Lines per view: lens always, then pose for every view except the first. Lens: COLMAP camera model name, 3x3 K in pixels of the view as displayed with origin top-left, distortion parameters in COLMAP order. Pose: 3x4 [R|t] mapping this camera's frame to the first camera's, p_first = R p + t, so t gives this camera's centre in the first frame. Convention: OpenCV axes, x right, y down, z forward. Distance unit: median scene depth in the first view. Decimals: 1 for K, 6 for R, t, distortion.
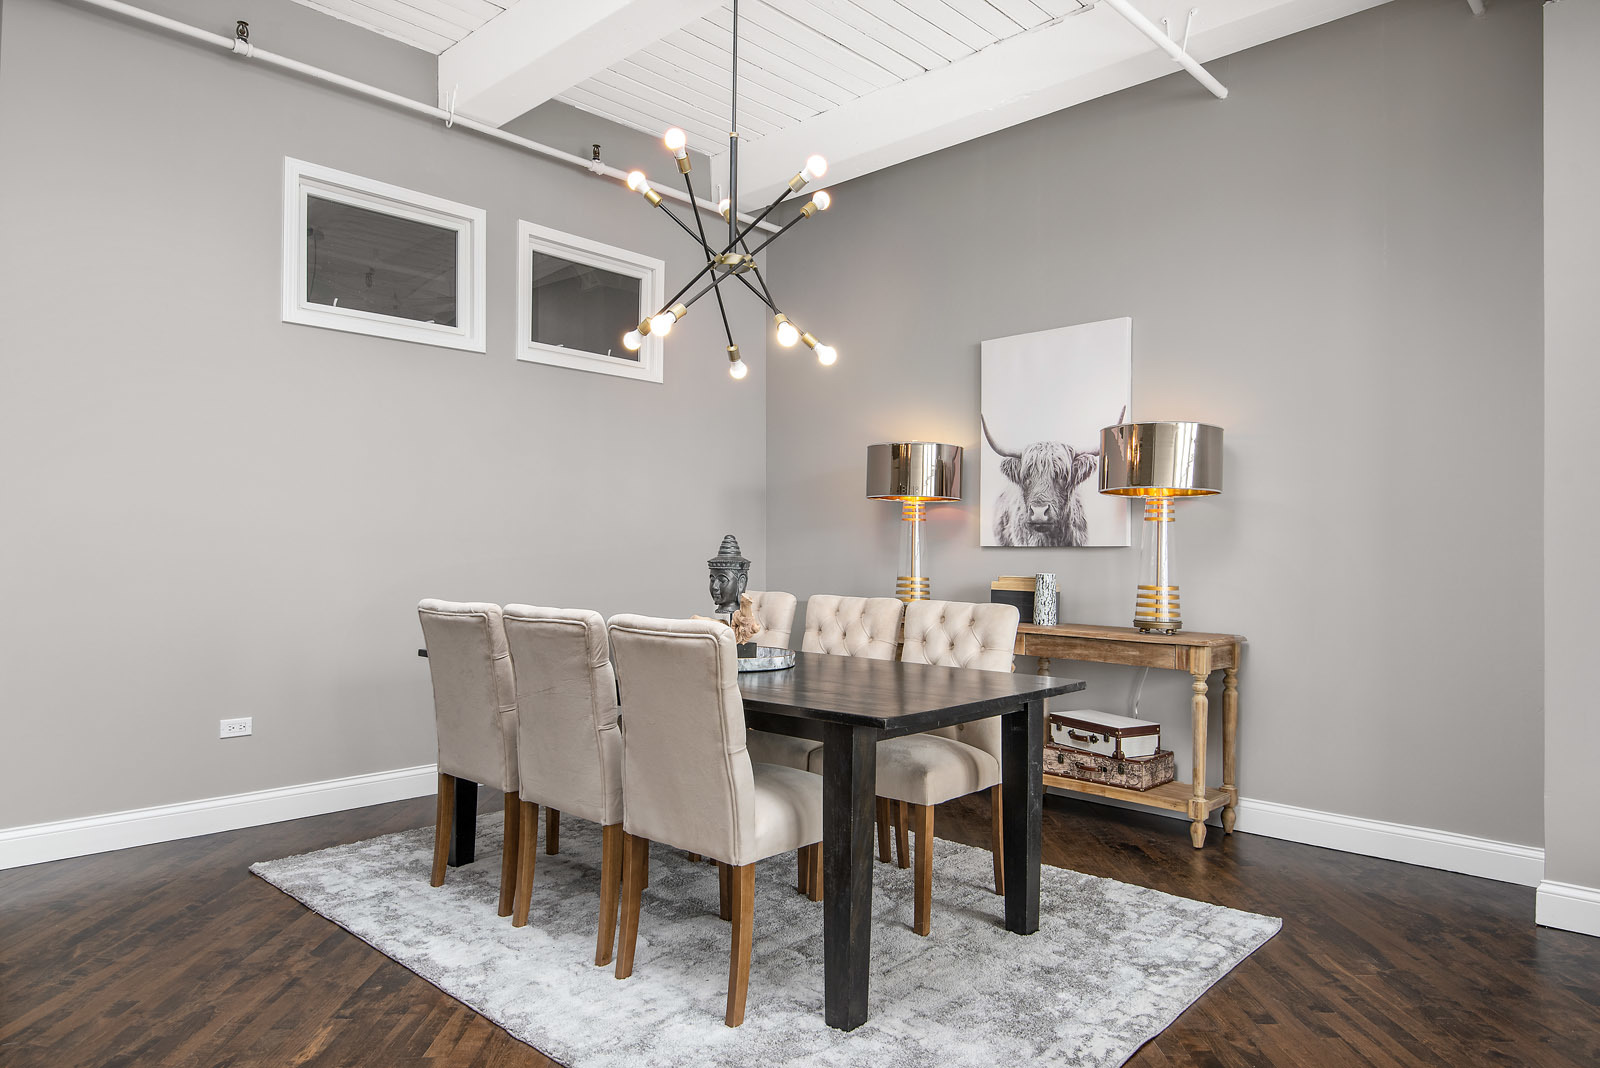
lens RADIAL K [[1004.4, 0, 797.3], [0, 1004.4, 536.6], [0, 0, 1]] dist [-0.002102, 0.001137]
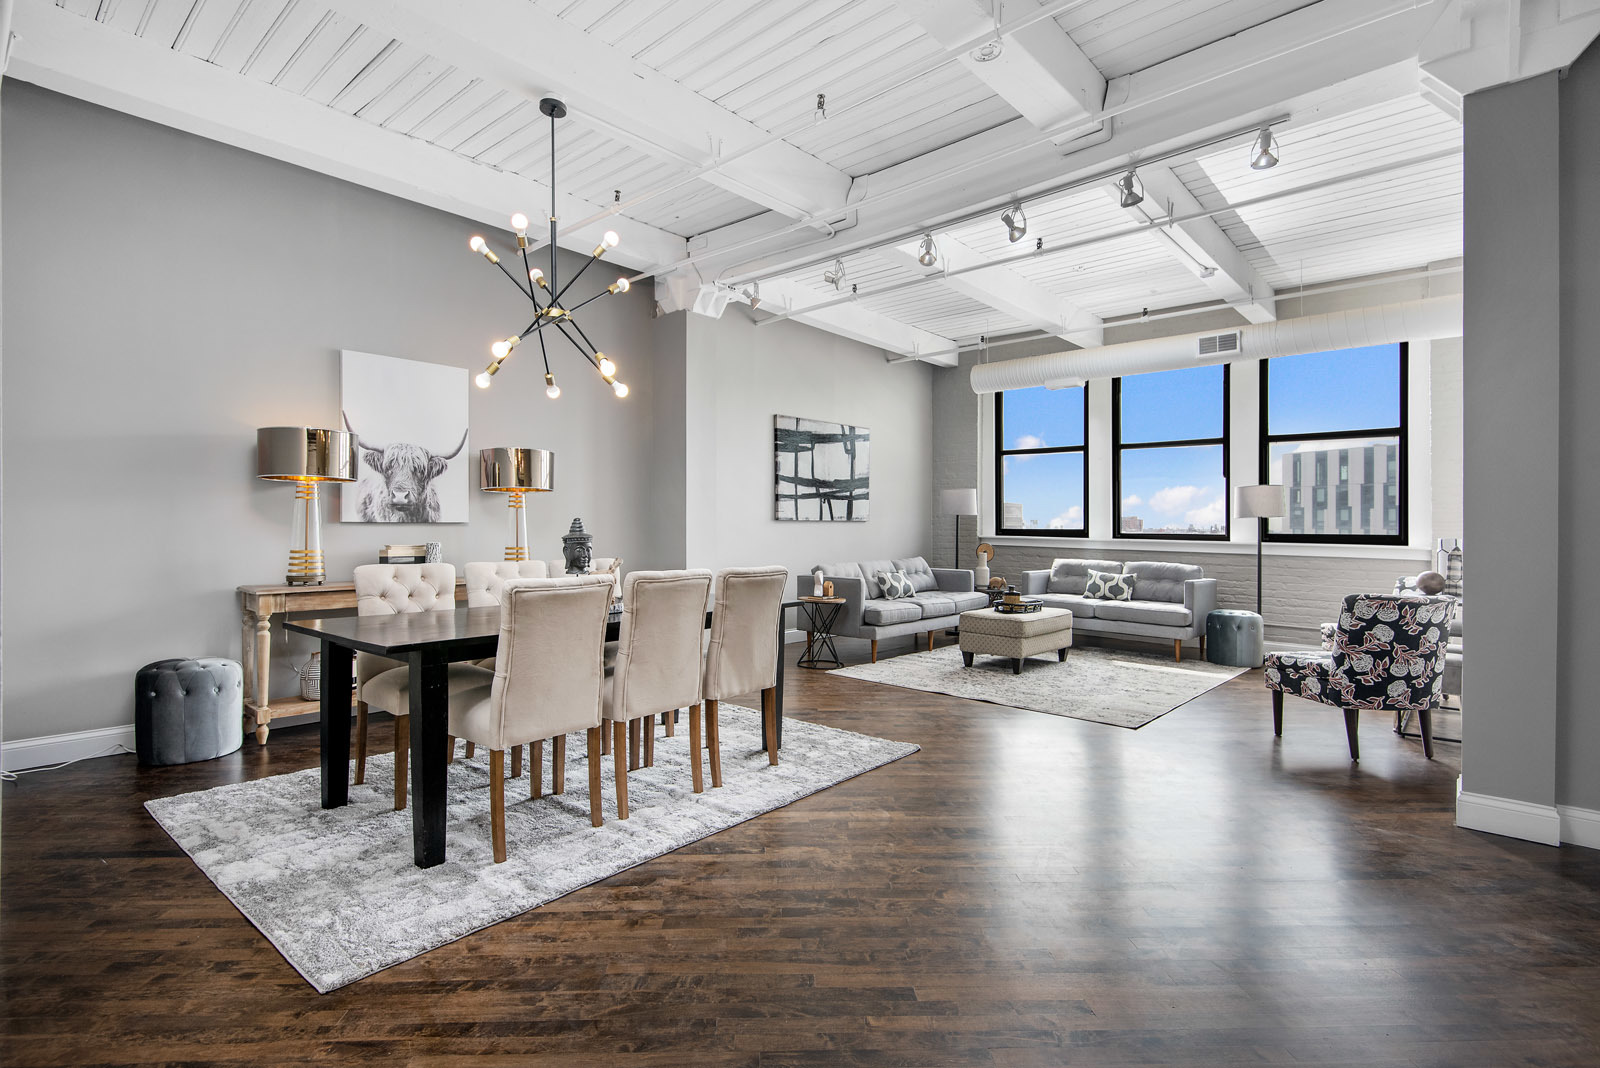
lens RADIAL K [[778.3, 0, 828.6], [0, 778.3, 529.7], [0, 0, 1]] dist [0.000528, -0.000130]
pose [[-0.074580, -0.011329, 0.997151, -0.829700], [-0.019683, 0.999757, 0.009887, -0.001560], [-0.997021, -0.018889, -0.074785, 0.521693]]
